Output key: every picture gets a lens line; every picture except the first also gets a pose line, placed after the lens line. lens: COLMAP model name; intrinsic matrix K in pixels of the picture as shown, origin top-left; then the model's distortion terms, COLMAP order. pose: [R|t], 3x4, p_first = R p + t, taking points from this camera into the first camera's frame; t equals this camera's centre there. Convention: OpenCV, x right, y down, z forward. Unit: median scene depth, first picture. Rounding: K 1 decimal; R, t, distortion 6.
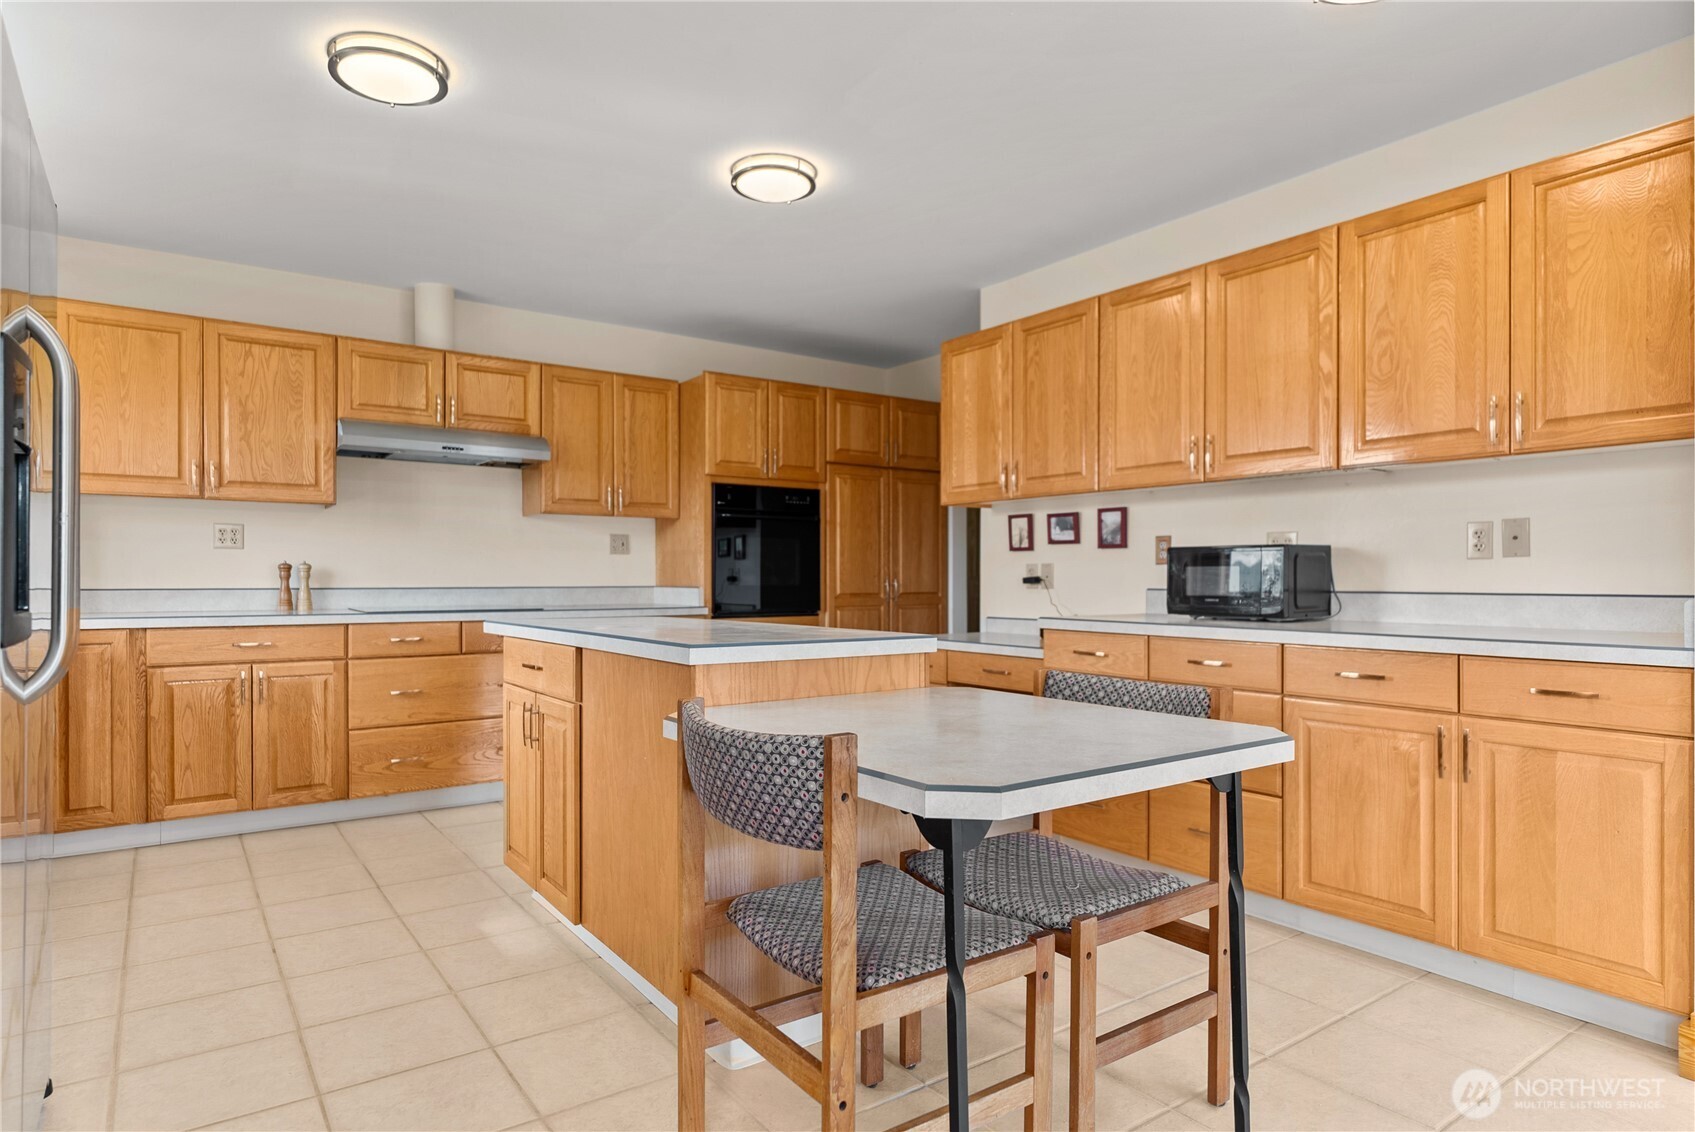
lens RADIAL K [[957.6, 0, 853.1], [0, 957.6, 585.4], [0, 0, 1]] dist [0.012094, -0.002213]
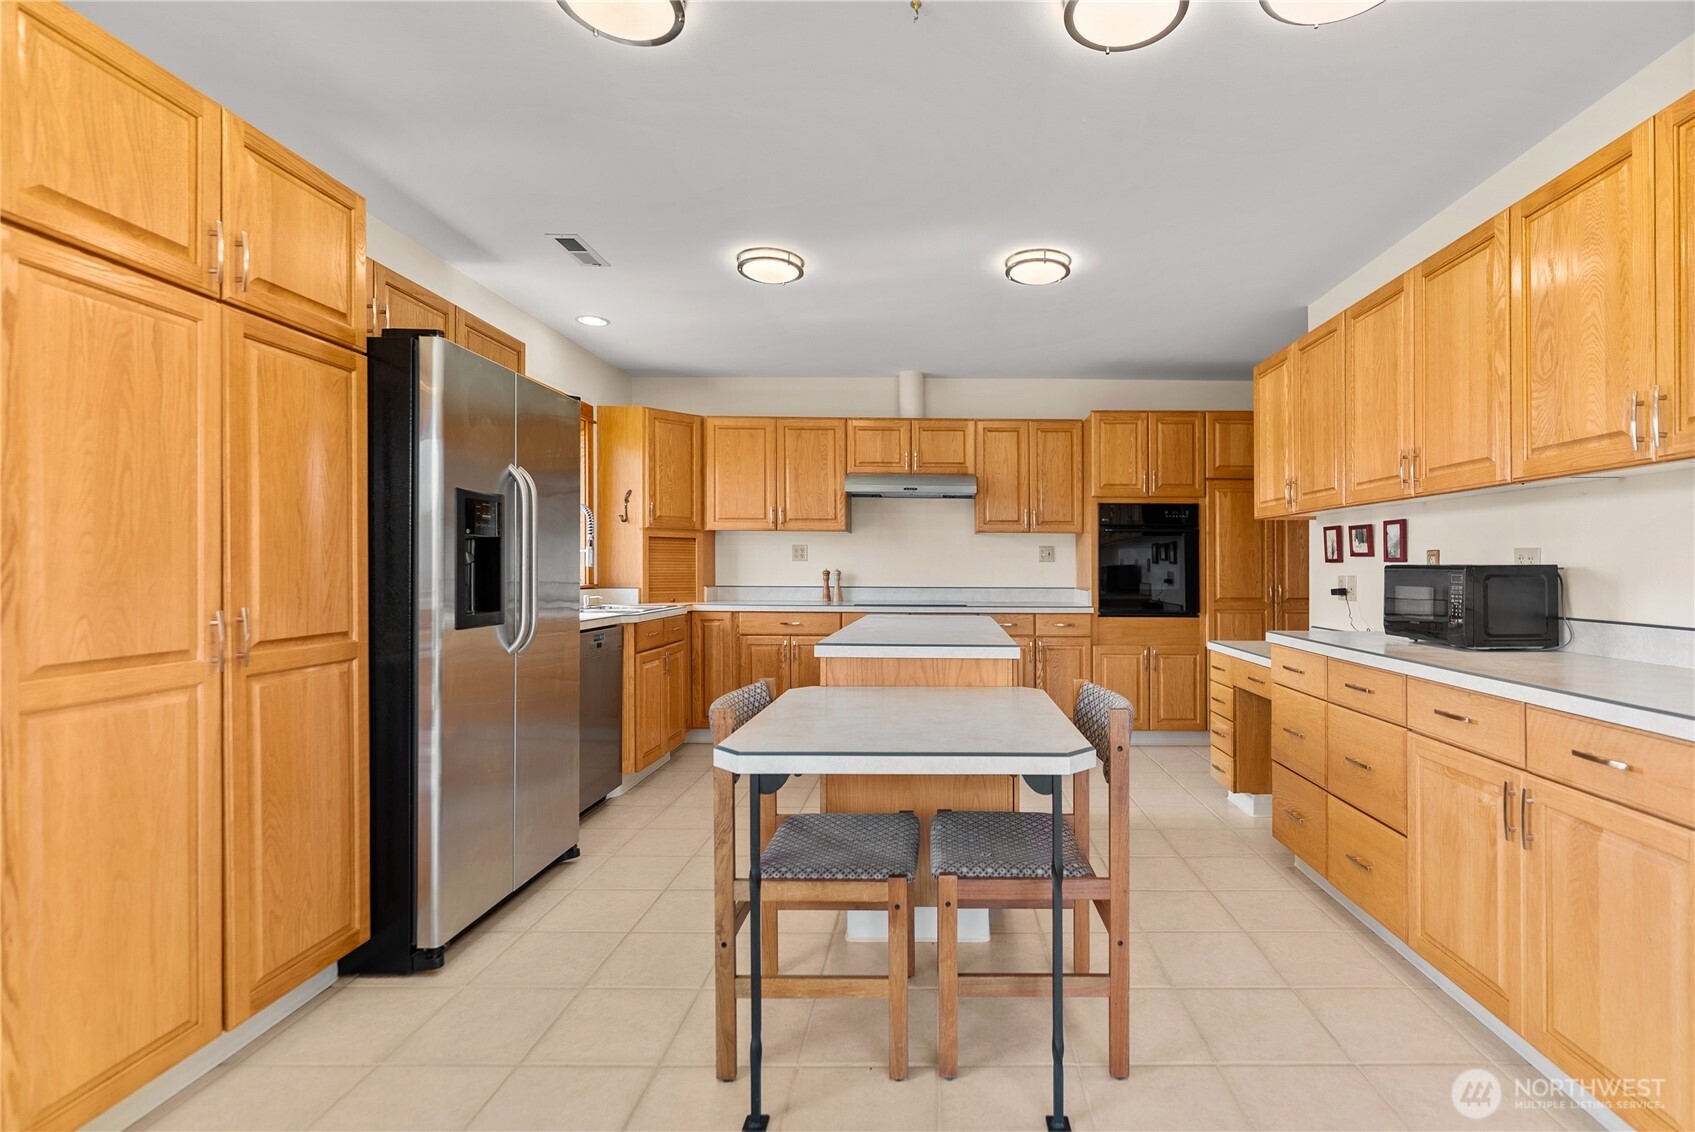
lens RADIAL K [[852.7, 0, 939.7], [0, 852.7, 571.2], [0, 0, 1]] dist [-0.000267, 0.000962]
pose [[0.793663, 0.005981, -0.608328, 0.404355], [-0.006484, 0.999978, 0.001372, -0.026137], [0.608323, 0.002856, 0.793684, 0.039478]]
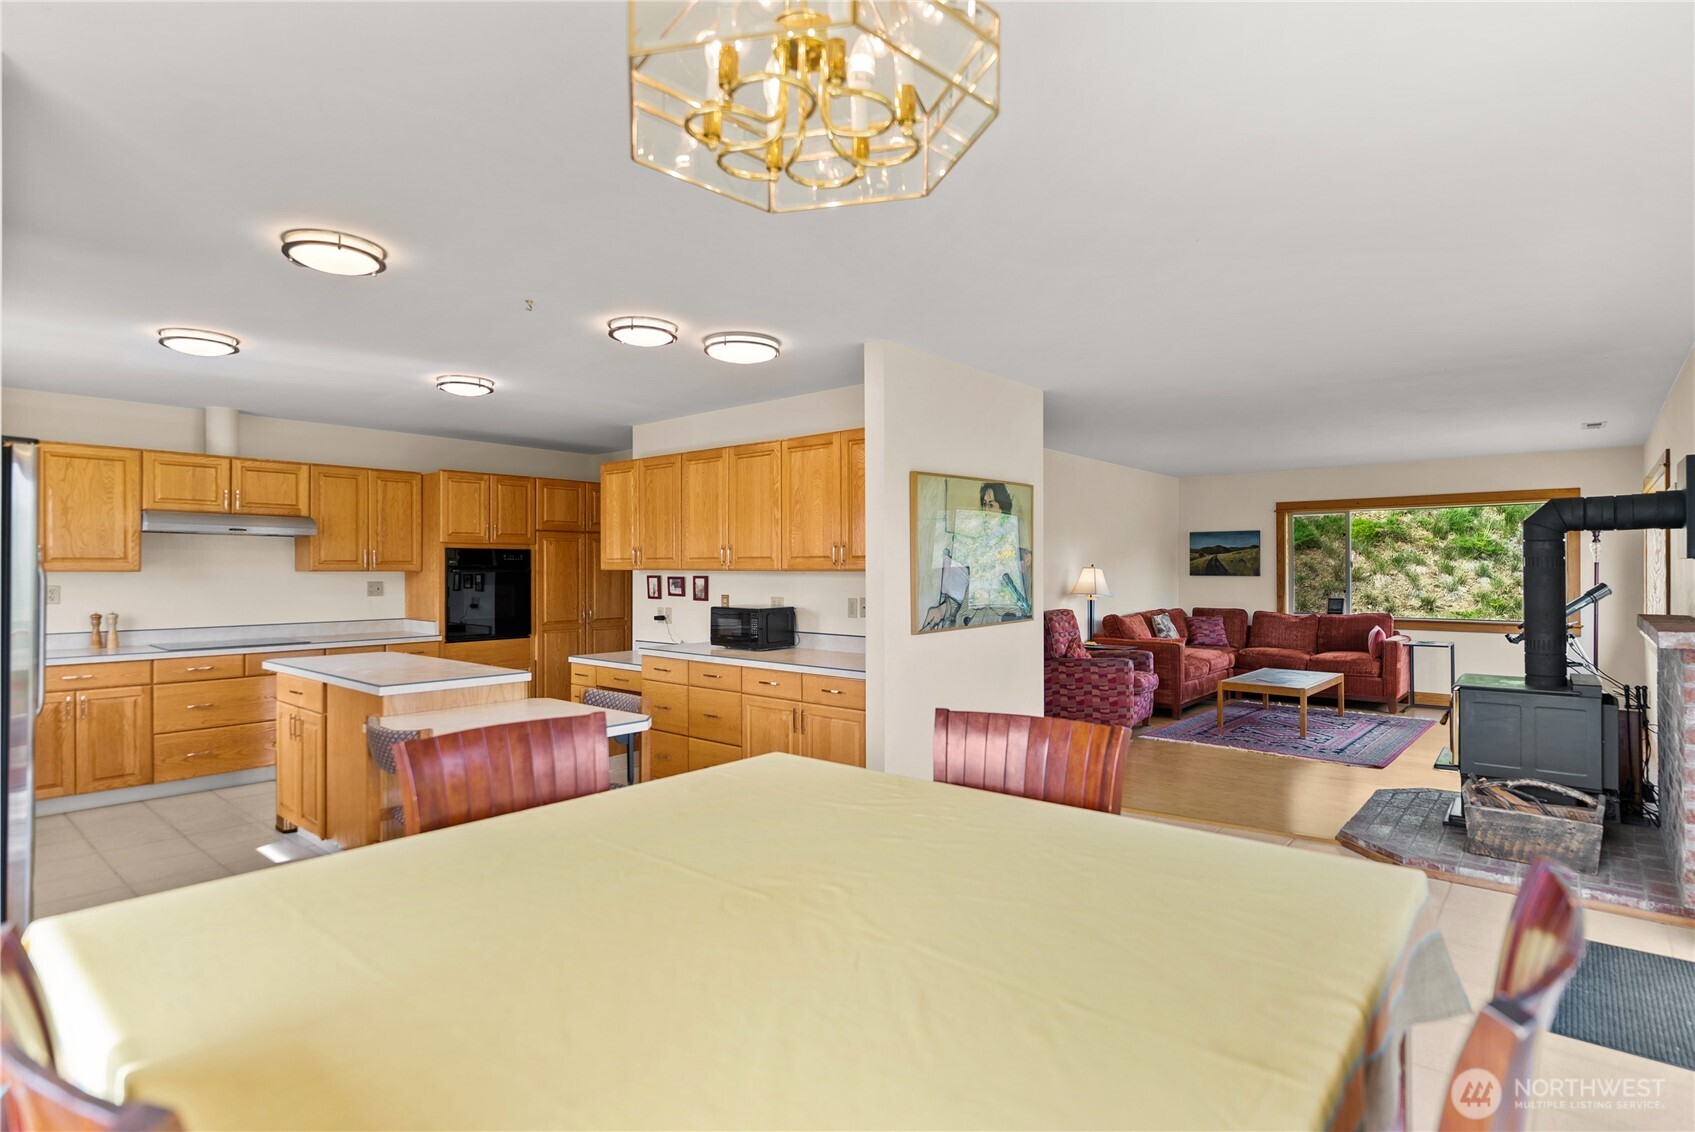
lens RADIAL K [[922.7, 0, 900.3], [0, 922.7, 556.4], [0, 0, 1]] dist [0.009583, -0.001425]
pose [[0.972049, -0.002337, 0.234768, 0.218894], [0.004060, 0.999968, -0.006855, -0.096247], [-0.234745, 0.007616, 0.972027, -0.577138]]
